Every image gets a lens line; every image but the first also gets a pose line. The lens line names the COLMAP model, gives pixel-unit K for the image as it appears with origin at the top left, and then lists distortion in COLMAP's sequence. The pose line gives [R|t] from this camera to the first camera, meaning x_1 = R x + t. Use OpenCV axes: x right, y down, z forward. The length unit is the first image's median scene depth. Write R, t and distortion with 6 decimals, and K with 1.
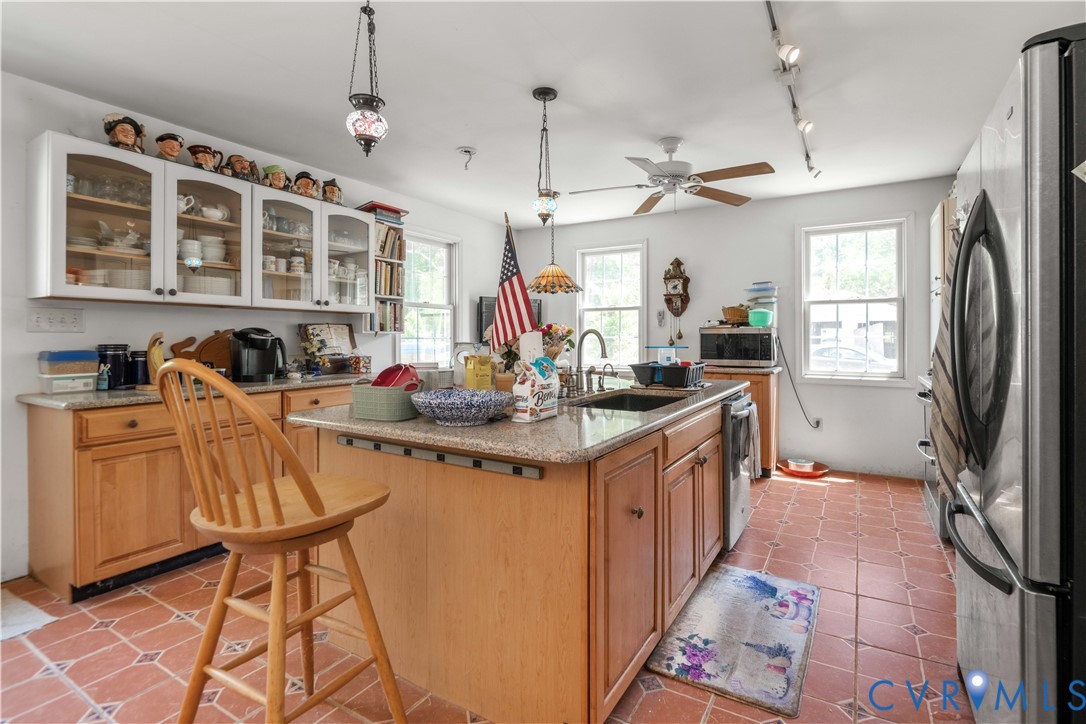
lens RADIAL K [[518.8, 0, 543.0], [0, 518.8, 353.0], [0, 0, 1]] dist [0.010693, 0.000664]
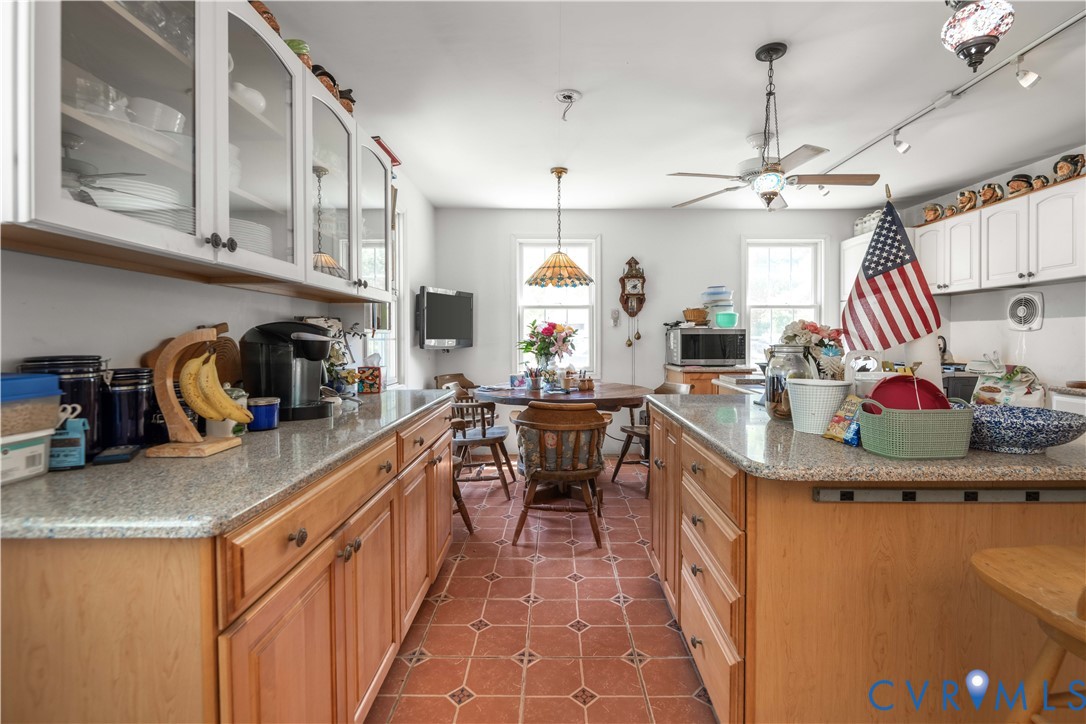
lens RADIAL K [[521.4, 0, 545.7], [0, 521.4, 354.2], [0, 0, 1]] dist [-0.001199, -0.000360]
pose [[0.849840, -0.019962, 0.526662, -0.466799], [0.019658, 0.999788, 0.006175, -0.009640], [-0.526674, 0.005106, 0.850052, 0.283834]]
